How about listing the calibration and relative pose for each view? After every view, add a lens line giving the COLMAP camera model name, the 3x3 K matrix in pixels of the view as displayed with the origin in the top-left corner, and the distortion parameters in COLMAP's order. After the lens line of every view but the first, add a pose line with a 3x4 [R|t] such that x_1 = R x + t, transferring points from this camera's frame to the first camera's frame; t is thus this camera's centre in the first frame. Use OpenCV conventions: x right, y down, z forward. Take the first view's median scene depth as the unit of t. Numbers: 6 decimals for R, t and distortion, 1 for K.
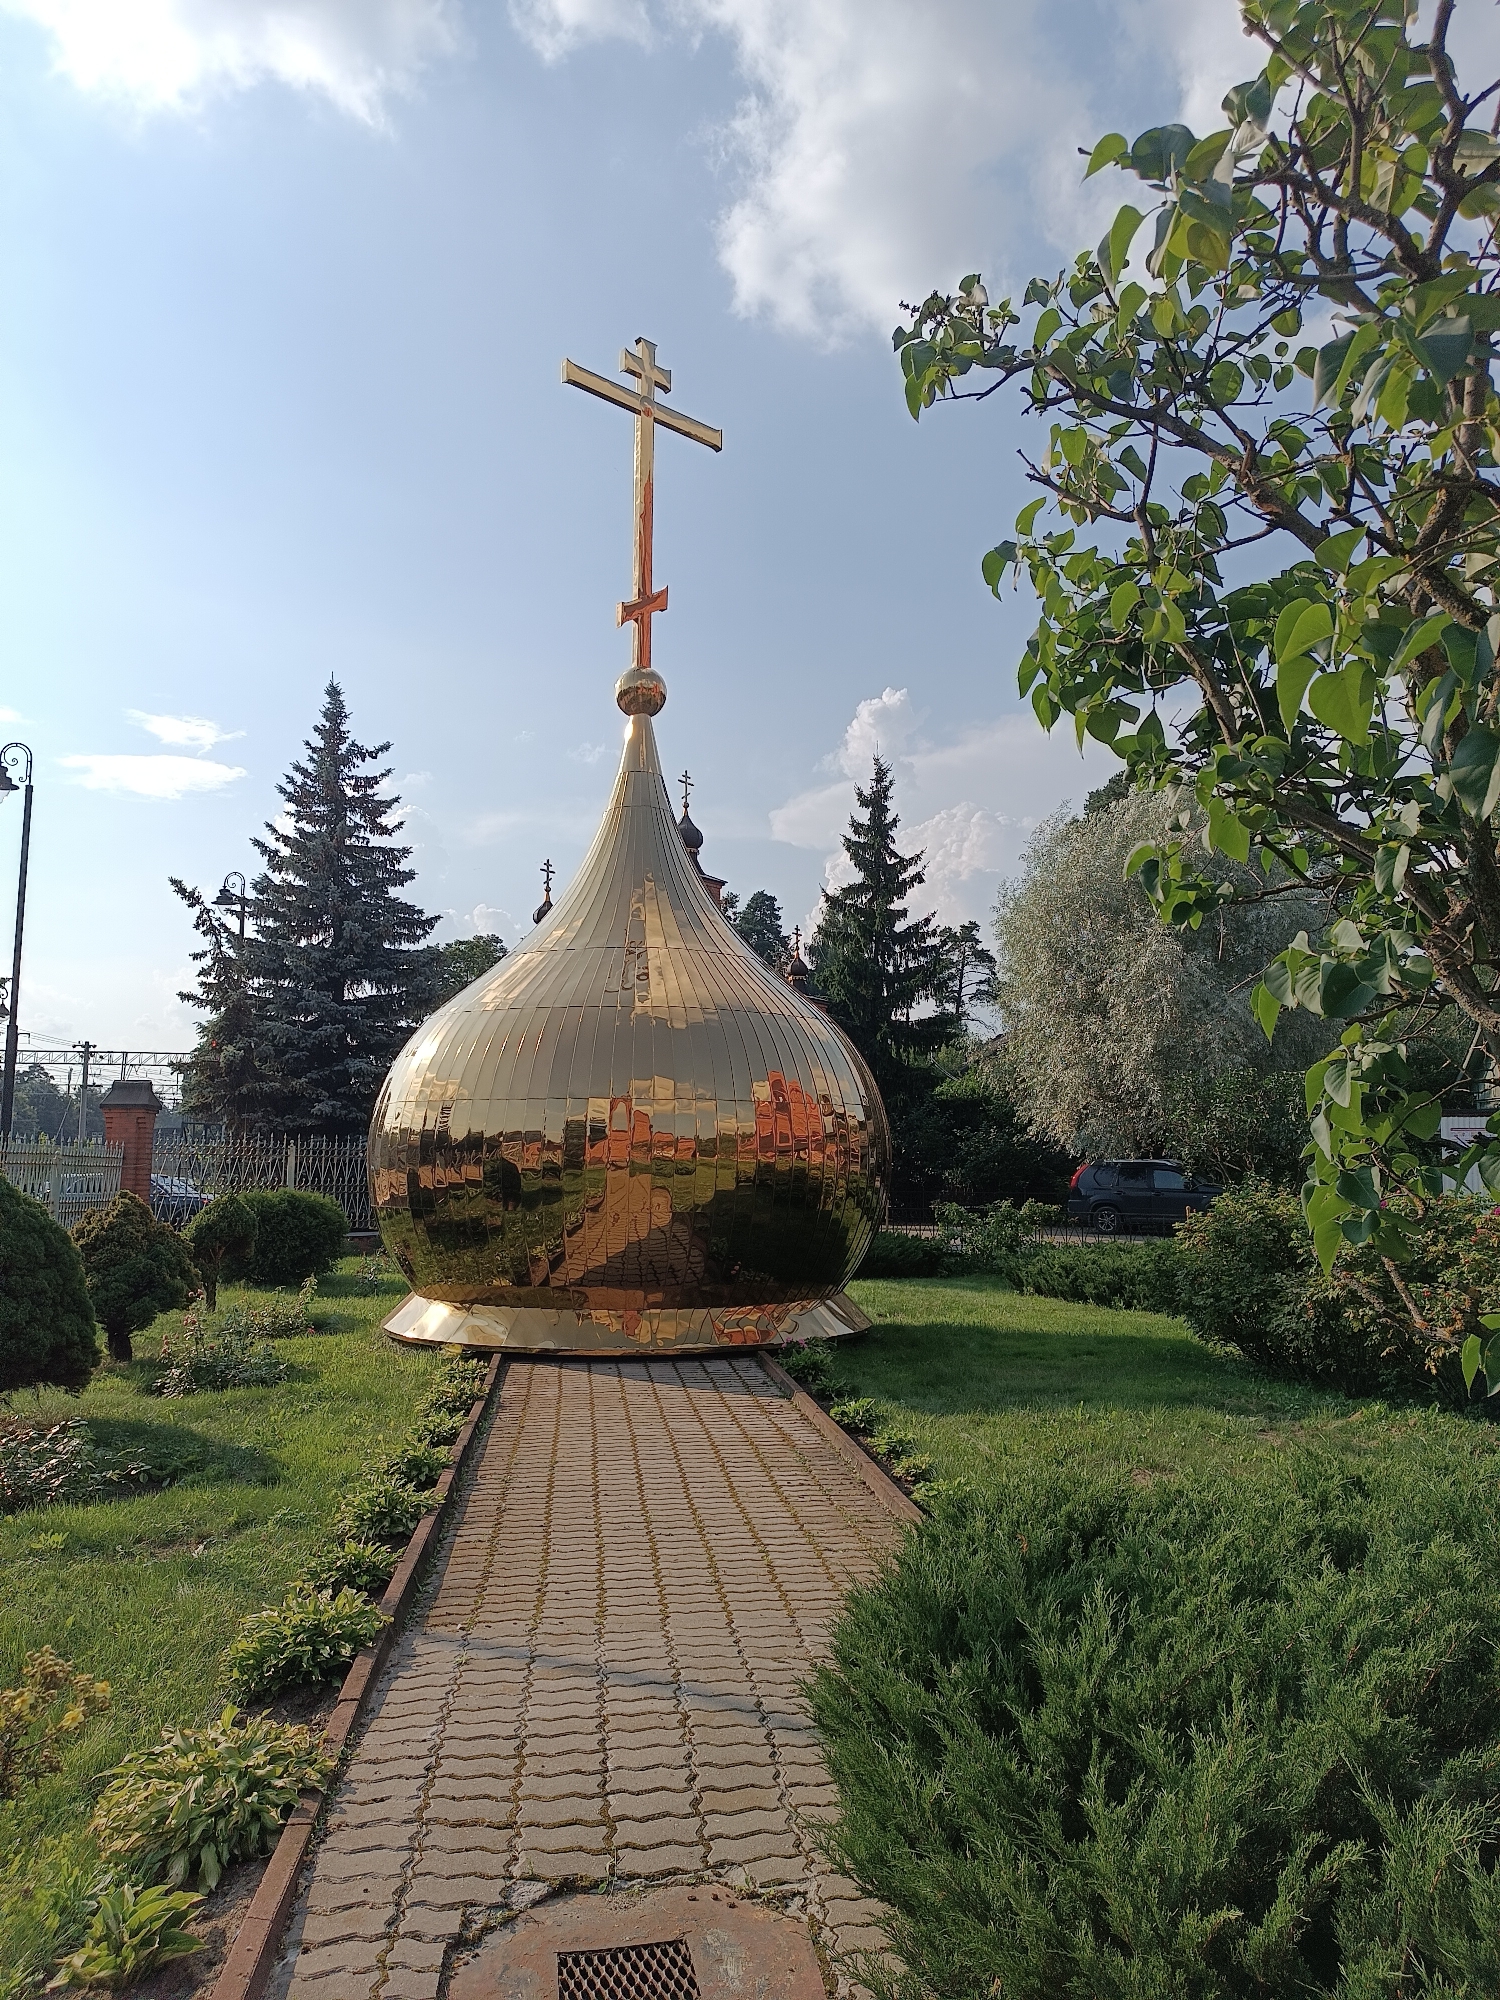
lens RADIAL K [[1427.2, 0, 744.4], [0, 1427.2, 1013.4], [0, 0, 1]] dist [0.026687, -0.021311]
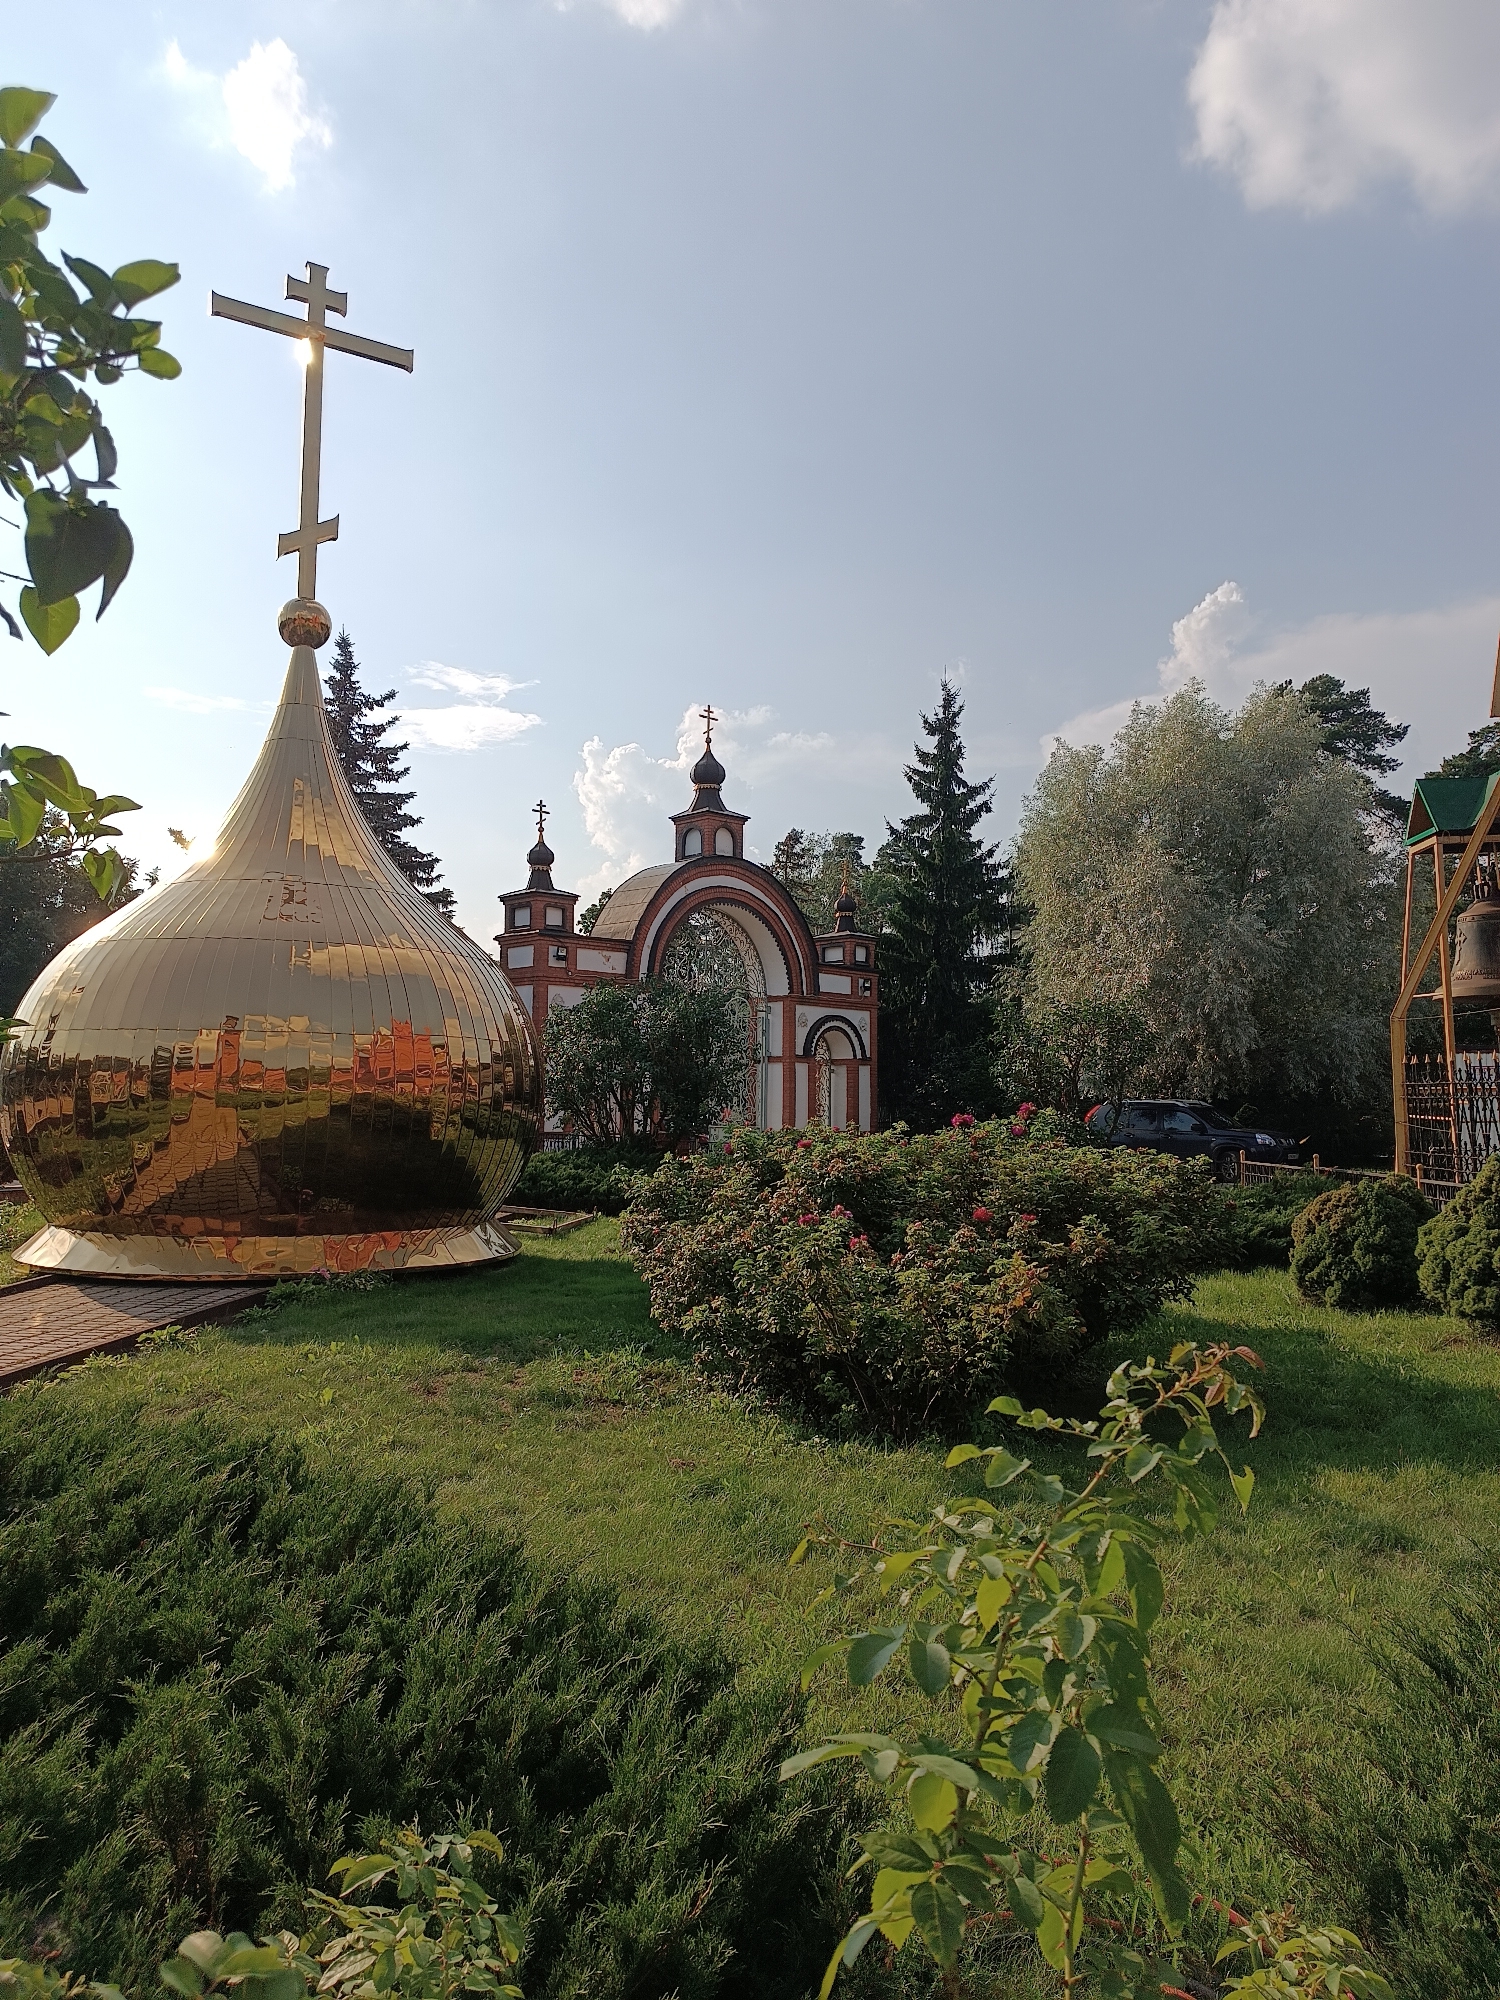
lens RADIAL K [[1427.2, 0, 744.4], [0, 1427.2, 1013.4], [0, 0, 1]] dist [0.026687, -0.021311]
pose [[0.982249, -0.005669, -0.187495, 0.189544], [0.013203, 0.999154, 0.038956, 0.005333], [0.187116, -0.040740, 0.981493, 0.030196]]
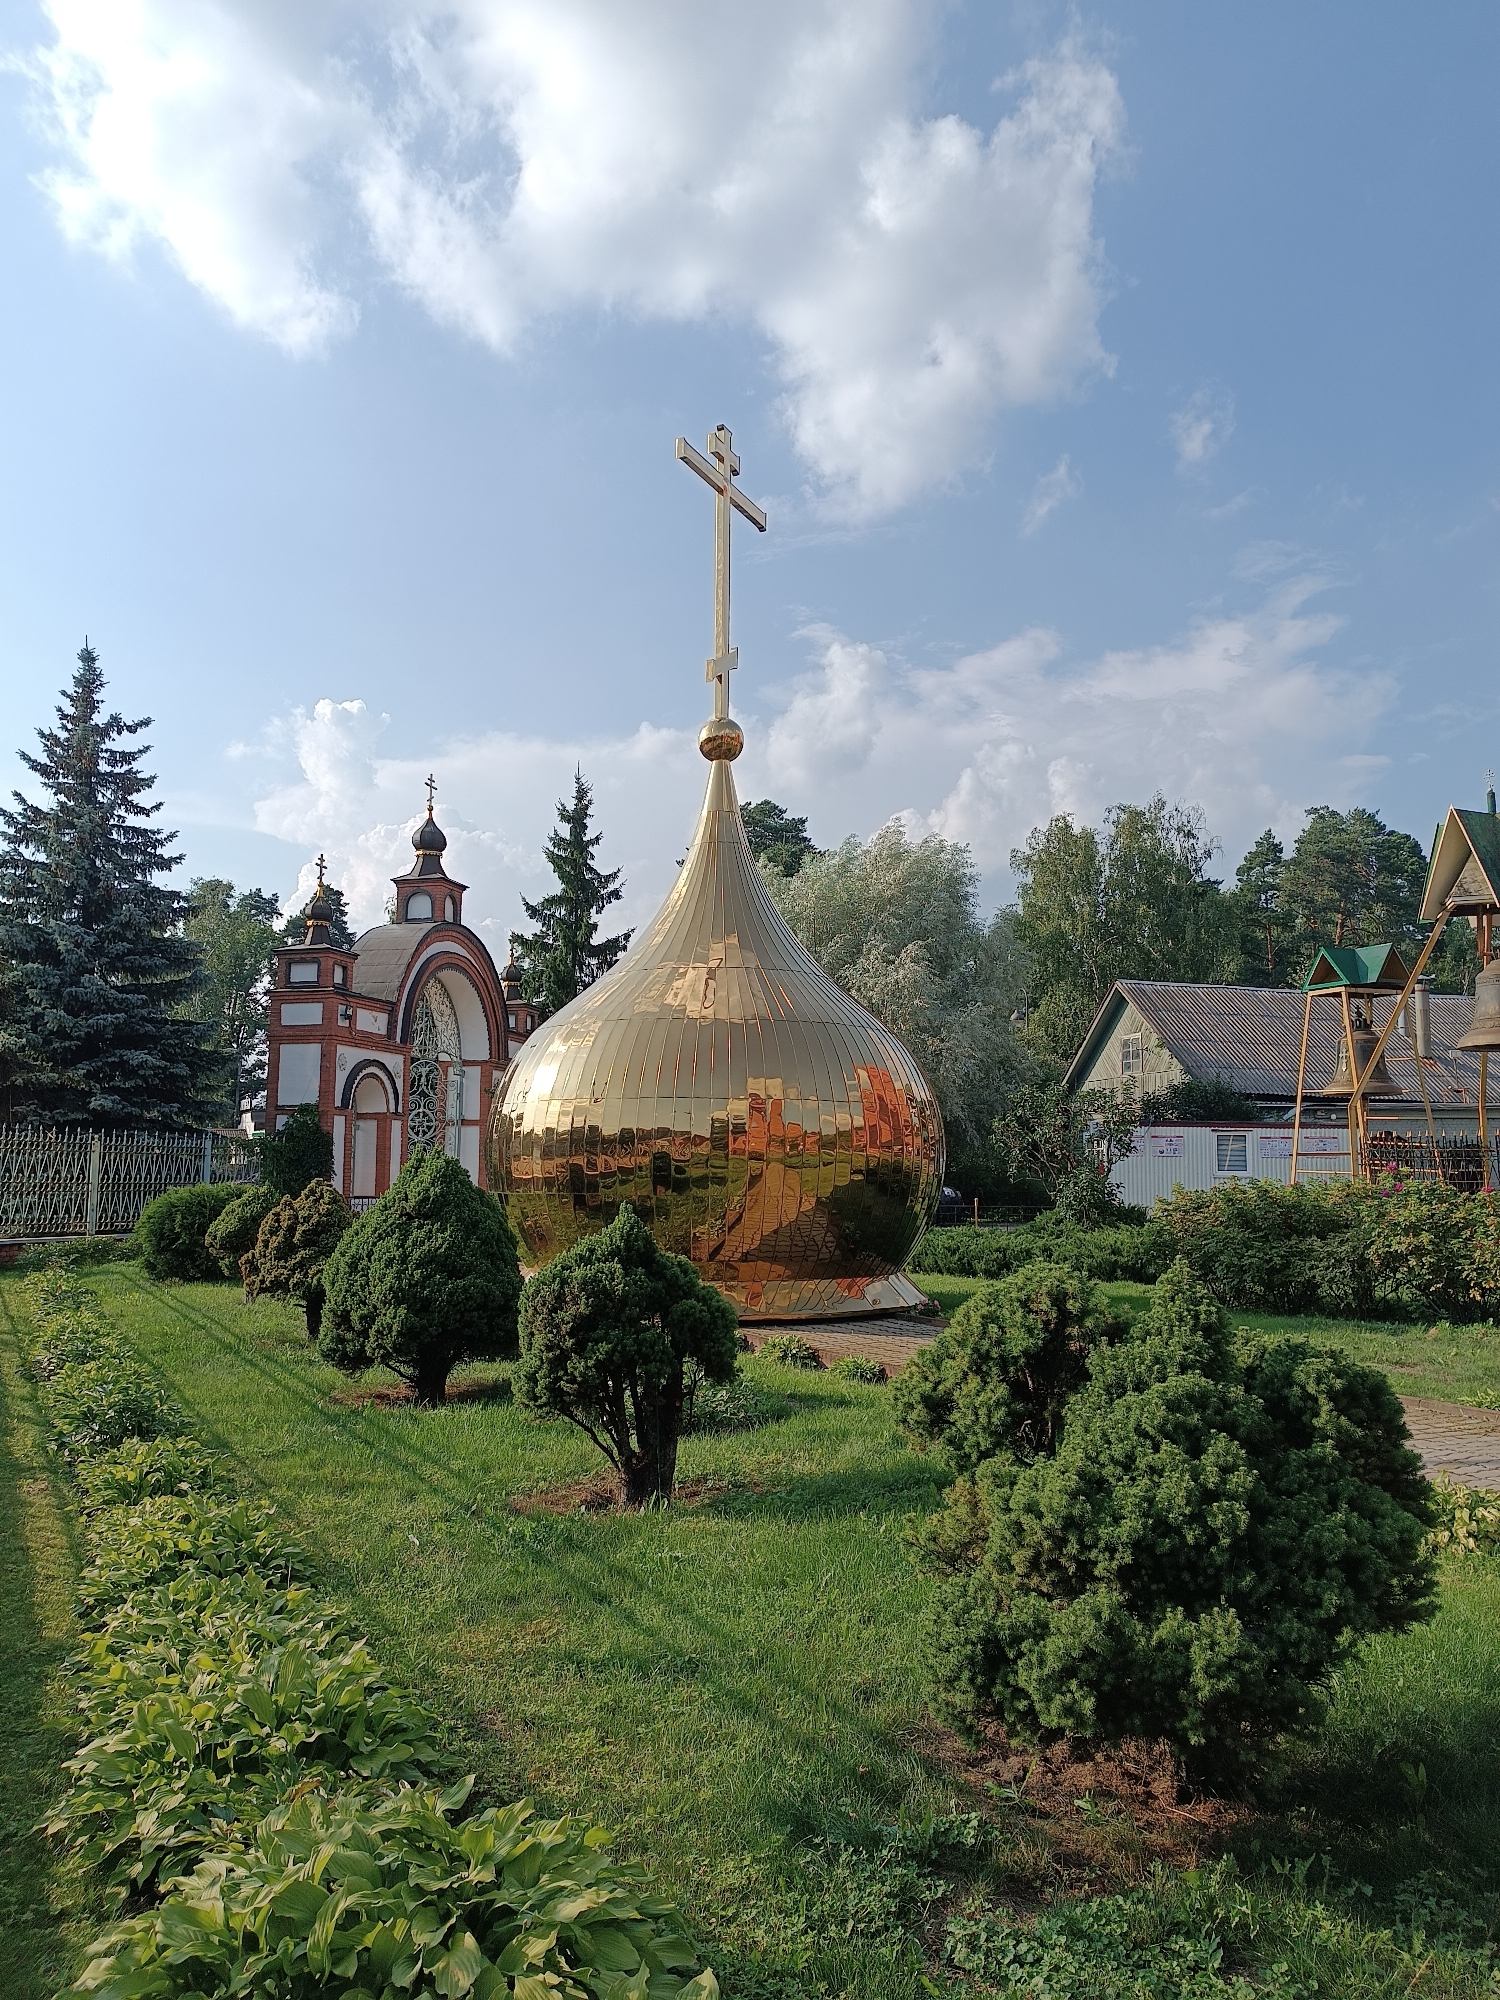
lens RADIAL K [[1431.1, 0, 752.9], [0, 1431.1, 1003.6], [0, 0, 1]] dist [0.012207, -0.006704]
pose [[0.935794, 0.044421, 0.349738, -0.198660], [-0.040461, 0.999008, -0.018623, 0.001641], [-0.350218, 0.003277, 0.936662, -0.031309]]
